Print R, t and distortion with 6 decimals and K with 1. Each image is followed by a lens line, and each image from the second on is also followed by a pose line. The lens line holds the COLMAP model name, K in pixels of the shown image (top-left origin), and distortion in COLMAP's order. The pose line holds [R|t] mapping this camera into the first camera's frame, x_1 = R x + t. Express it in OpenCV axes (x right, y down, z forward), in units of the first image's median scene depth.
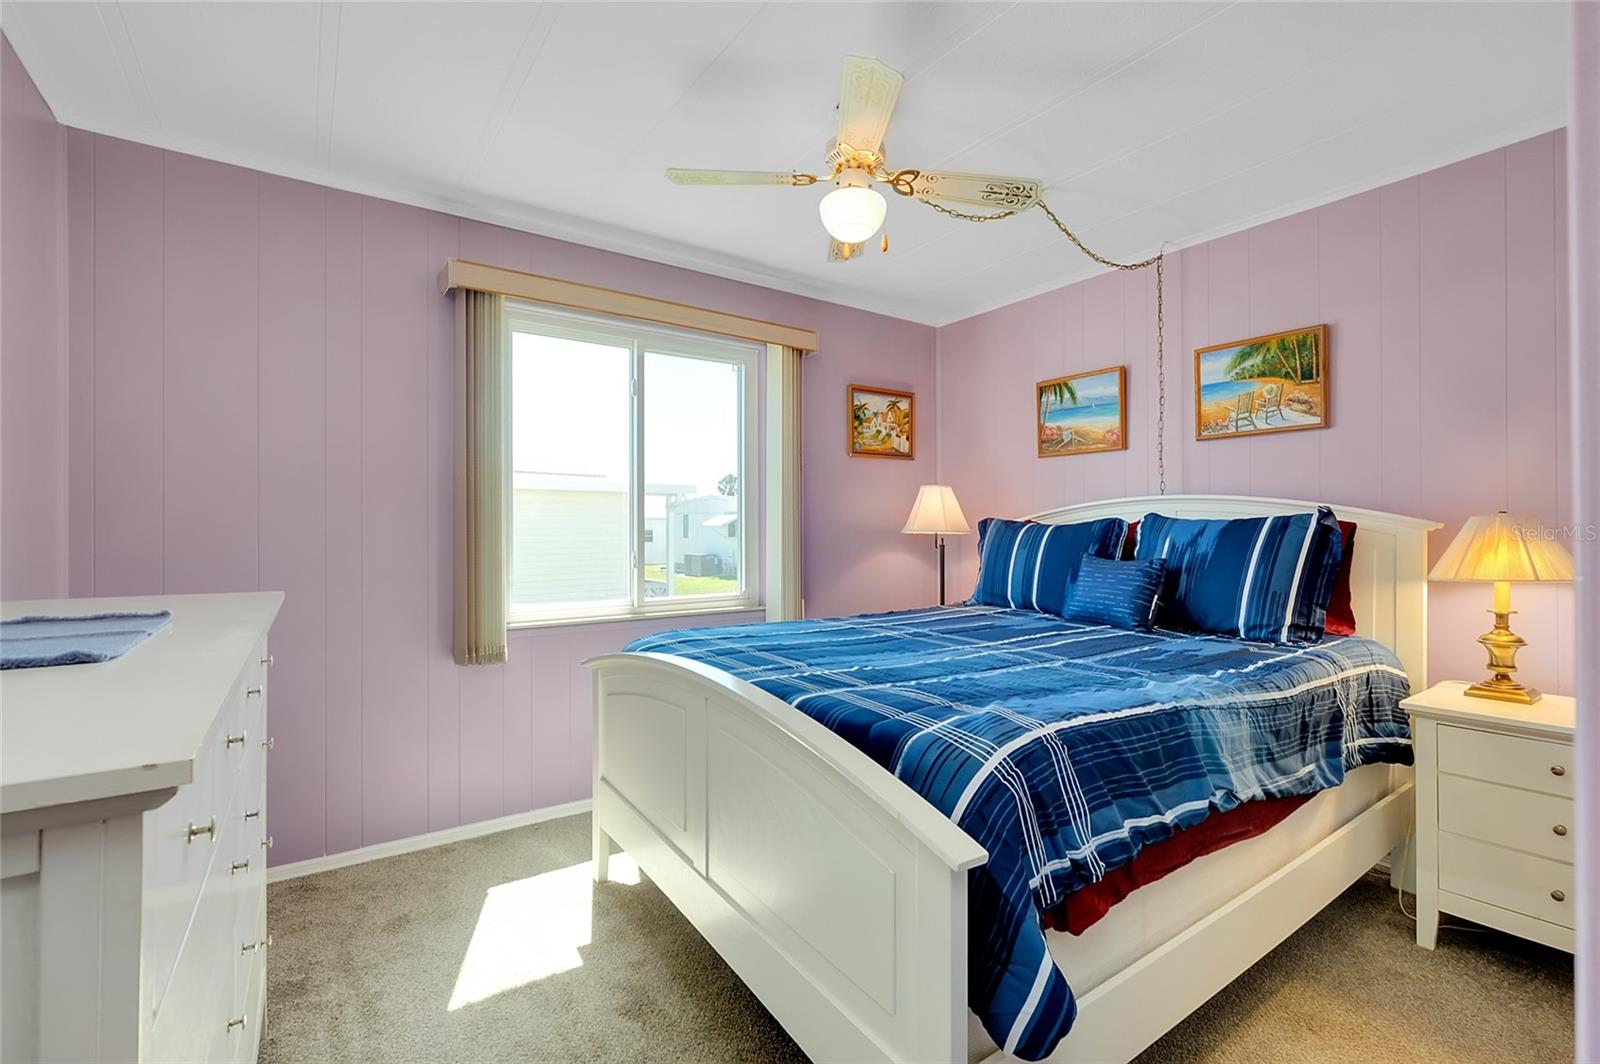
lens RADIAL K [[698.2, 0, 807.0], [0, 698.2, 538.4], [0, 0, 1]] dist [-0.002543, -0.000360]
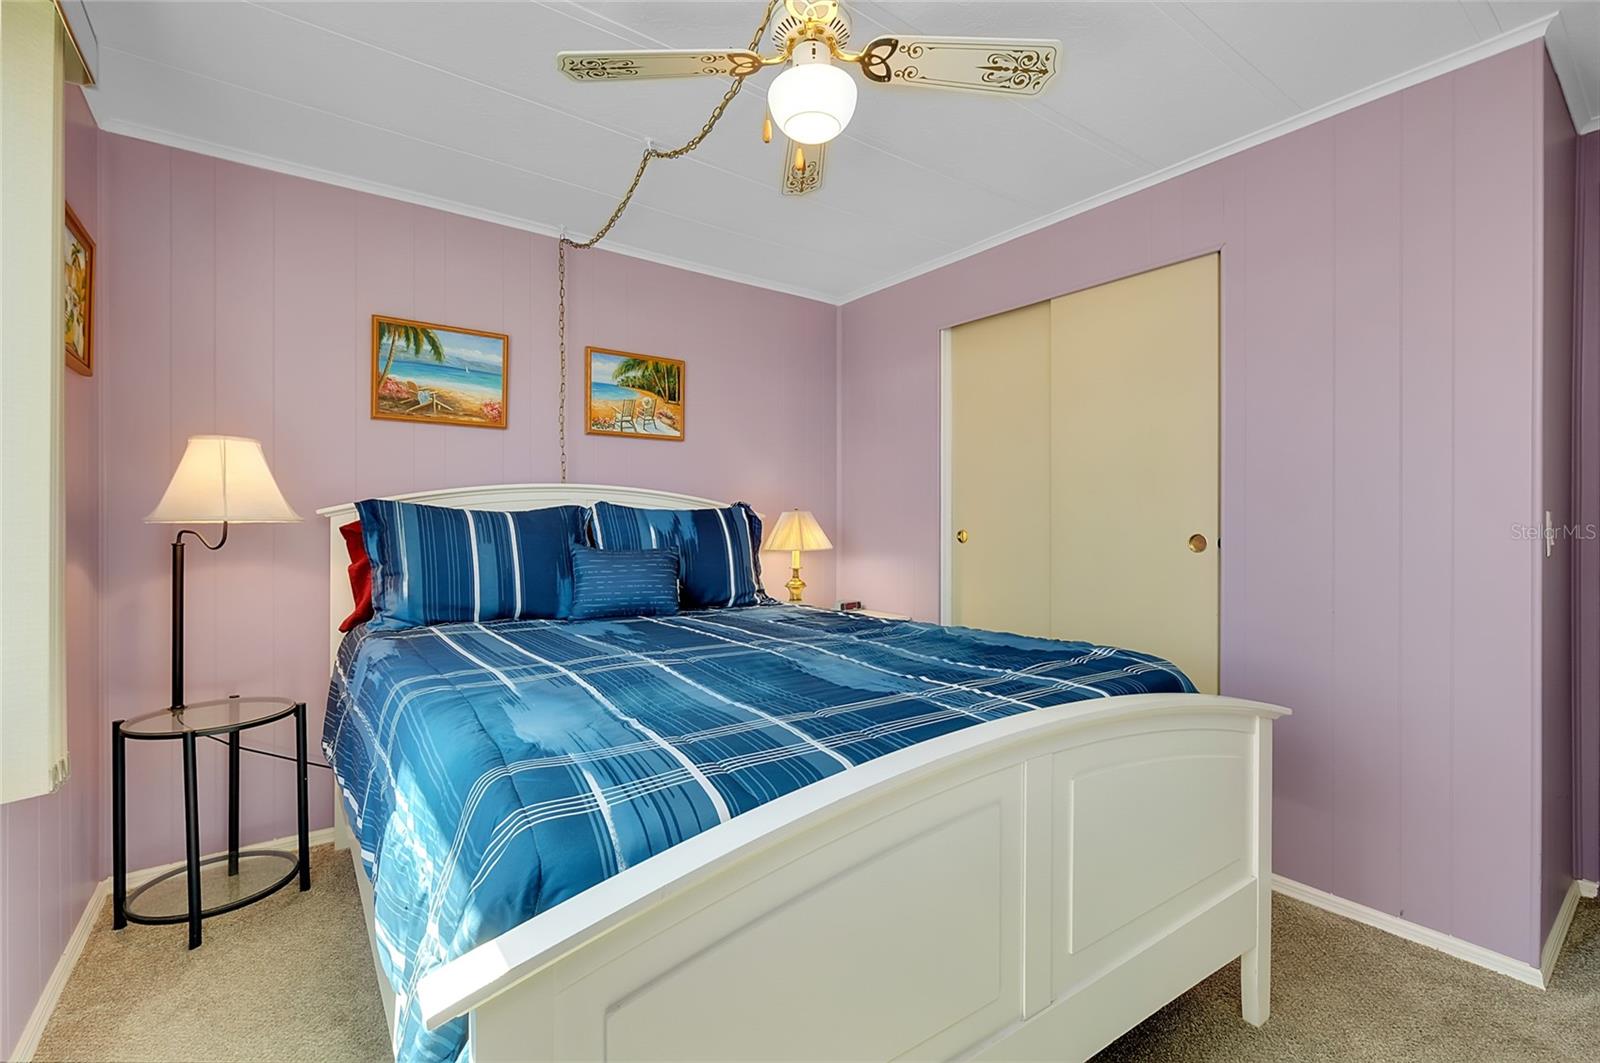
lens RADIAL K [[698.2, 0, 807.0], [0, 698.2, 537.9], [0, 0, 1]] dist [-0.002543, -0.000360]
pose [[-0.010783, -0.022948, 0.999678, -0.505651], [0.008097, 0.999702, 0.023036, -0.005246], [-0.999909, 0.008343, -0.010594, 0.698448]]
